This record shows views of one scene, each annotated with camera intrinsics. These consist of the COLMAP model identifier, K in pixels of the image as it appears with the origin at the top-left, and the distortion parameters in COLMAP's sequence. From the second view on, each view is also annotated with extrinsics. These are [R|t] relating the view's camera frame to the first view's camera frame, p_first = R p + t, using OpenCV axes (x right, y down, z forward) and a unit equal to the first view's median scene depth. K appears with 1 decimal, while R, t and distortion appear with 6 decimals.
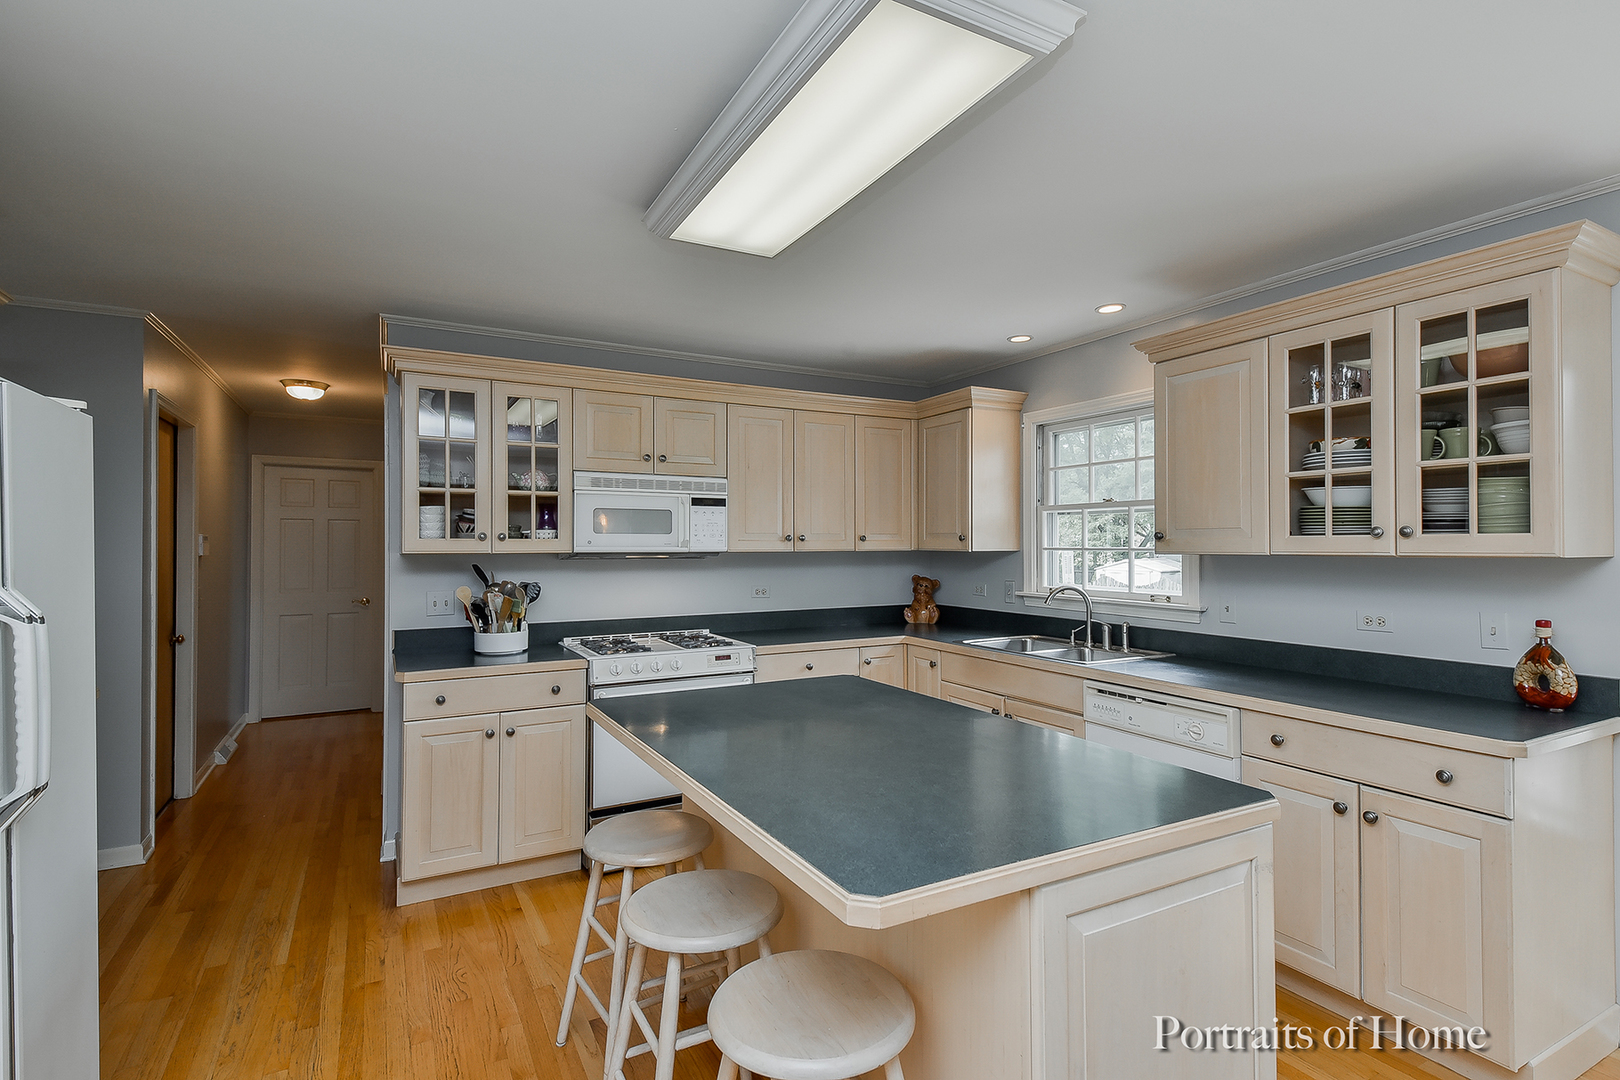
lens RADIAL K [[790.7, 0, 804.3], [0, 790.7, 544.6], [0, 0, 1]] dist [0.029211, -0.000295]
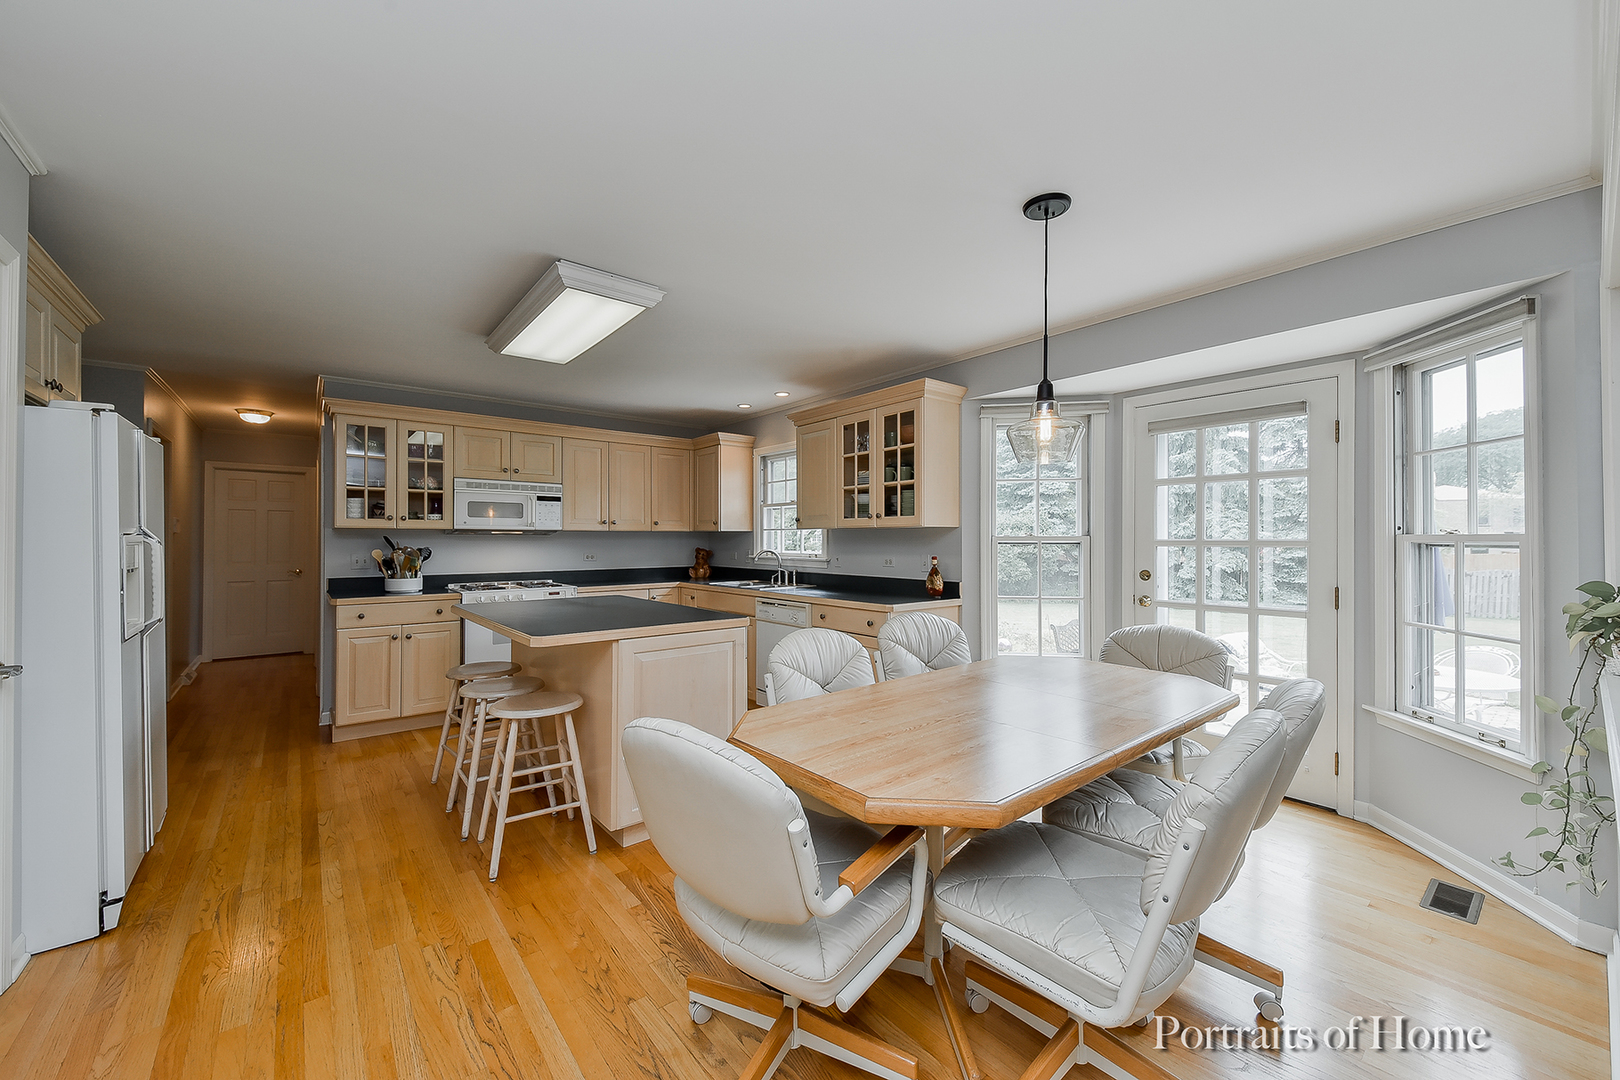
lens RADIAL K [[620.4, 0, 822.0], [0, 620.4, 537.9], [0, 0, 1]] dist [-0.007361, -0.000067]
pose [[0.977667, 0.001429, 0.210157, 0.176950], [-0.000956, 0.999997, -0.002354, 0.031534], [-0.210159, 0.002100, 0.977665, -0.385064]]
